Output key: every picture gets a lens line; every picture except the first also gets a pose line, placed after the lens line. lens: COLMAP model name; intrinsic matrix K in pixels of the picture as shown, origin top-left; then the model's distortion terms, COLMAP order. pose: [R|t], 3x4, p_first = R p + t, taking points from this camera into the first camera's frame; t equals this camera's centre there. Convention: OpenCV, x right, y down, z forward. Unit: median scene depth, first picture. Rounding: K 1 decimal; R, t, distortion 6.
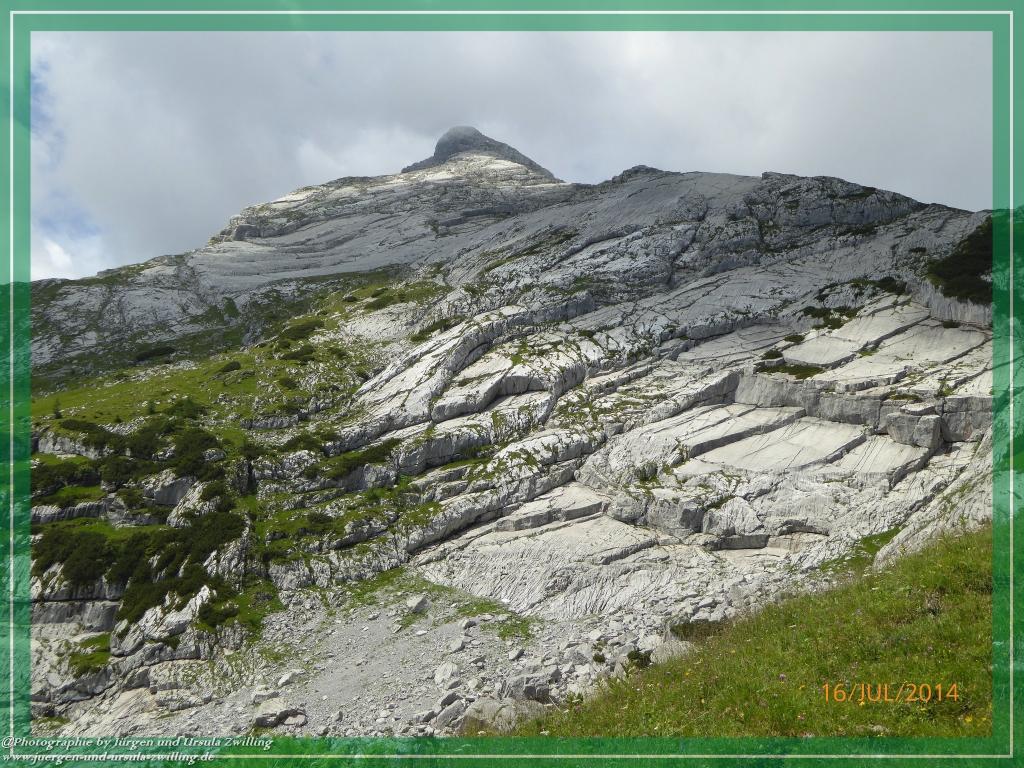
lens RADIAL K [[1070.6, 0, 521.2], [0, 1070.6, 373.8], [0, 0, 1]] dist [0.018816, -0.015133]
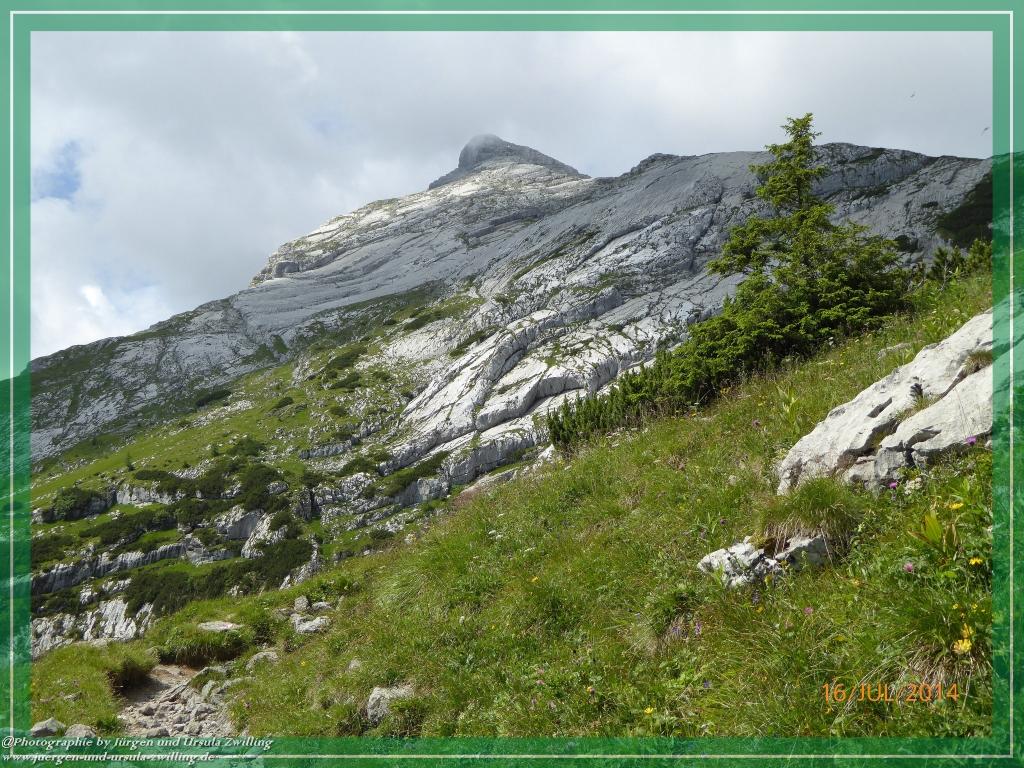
lens RADIAL K [[1070.6, 0, 521.2], [0, 1070.6, 373.8], [0, 0, 1]] dist [0.018816, -0.015133]
pose [[0.990837, -0.125175, -0.050737, 0.016510], [0.125256, 0.992123, -0.001581, -0.003188], [0.050535, -0.004789, 0.998711, -0.039327]]
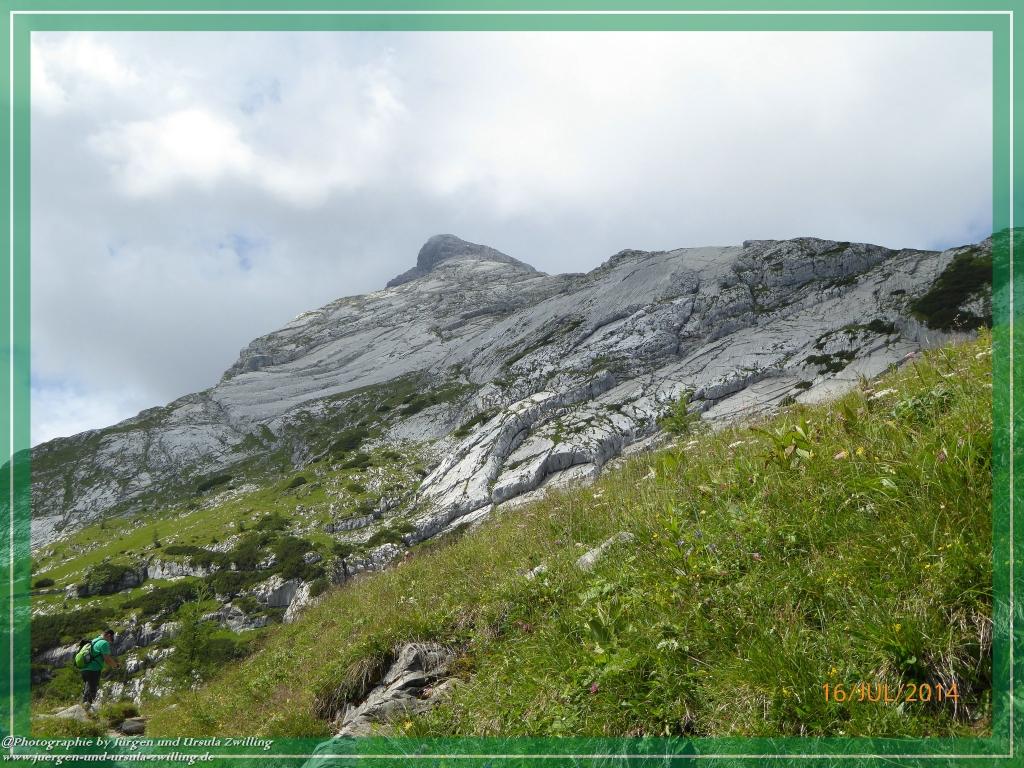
lens RADIAL K [[1070.6, 0, 521.2], [0, 1070.6, 373.8], [0, 0, 1]] dist [0.018816, -0.015133]
pose [[0.990488, -0.136833, 0.014517, -0.042621], [0.137578, 0.986751, -0.085995, 0.009170], [-0.002558, 0.087174, 0.996190, -0.093040]]
